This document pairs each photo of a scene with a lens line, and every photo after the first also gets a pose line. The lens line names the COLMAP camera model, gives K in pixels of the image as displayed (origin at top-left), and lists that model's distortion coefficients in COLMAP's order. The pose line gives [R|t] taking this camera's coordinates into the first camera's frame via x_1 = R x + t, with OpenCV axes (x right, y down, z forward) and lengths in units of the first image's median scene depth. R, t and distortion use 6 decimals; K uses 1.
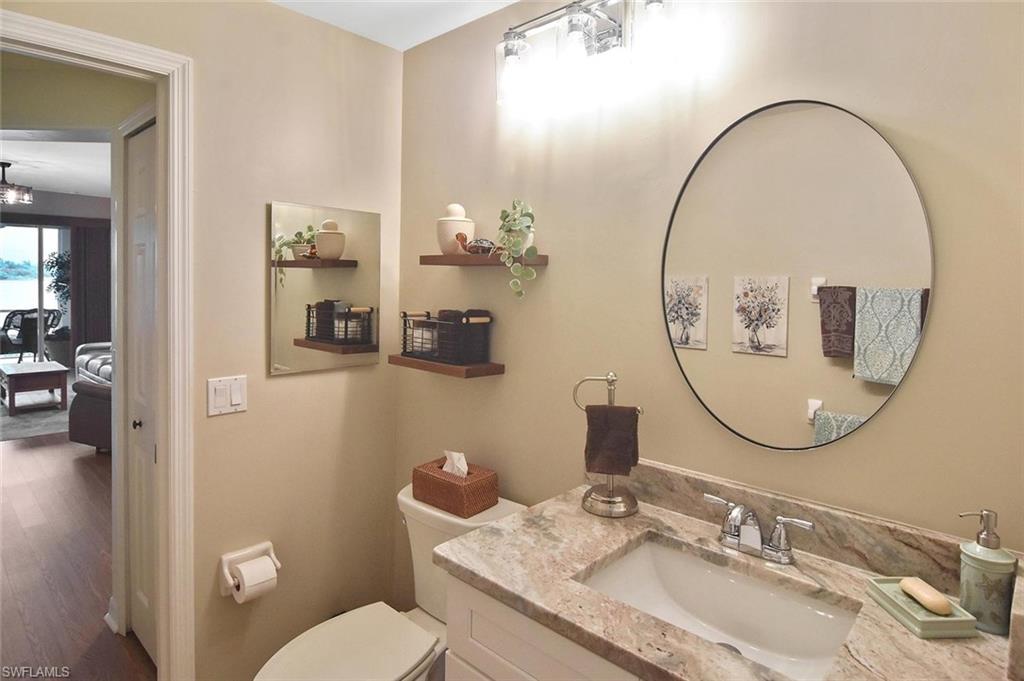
lens RADIAL K [[555.6, 0, 510.7], [0, 555.6, 319.9], [0, 0, 1]] dist [-0.000758, -0.000459]
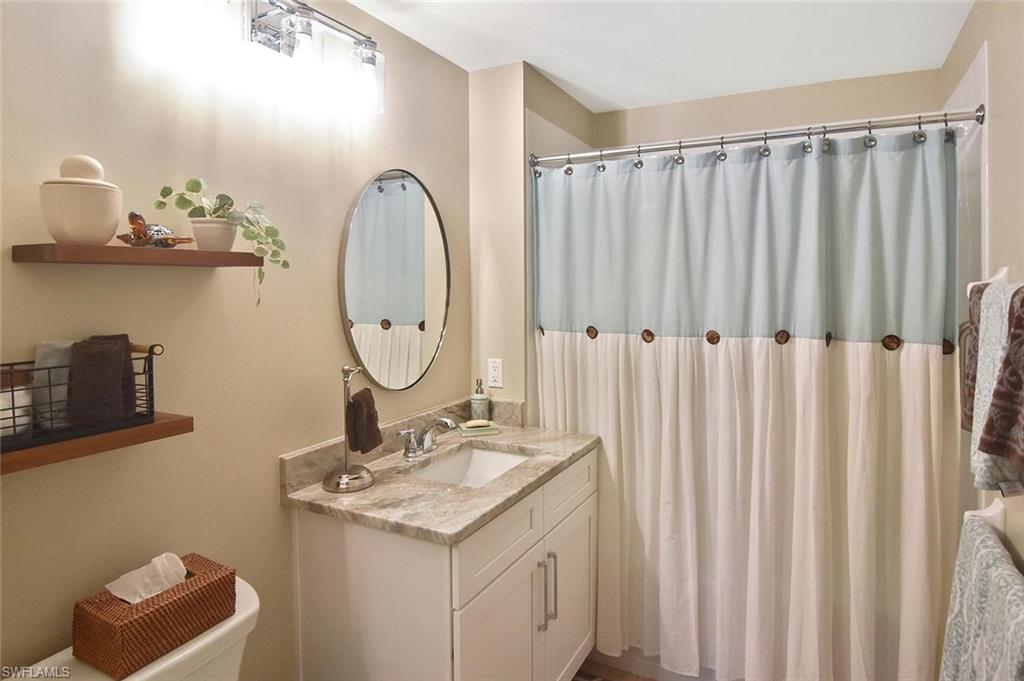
lens RADIAL K [[606.2, 0, 512.0], [0, 606.2, 340.5], [0, 0, 1]] dist [0.001187, 0.000830]
pose [[-0.245254, -0.106082, 0.963637, -1.176772], [0.070876, 0.989373, 0.126953, -0.095248], [-0.966865, 0.099434, -0.235129, 1.045164]]
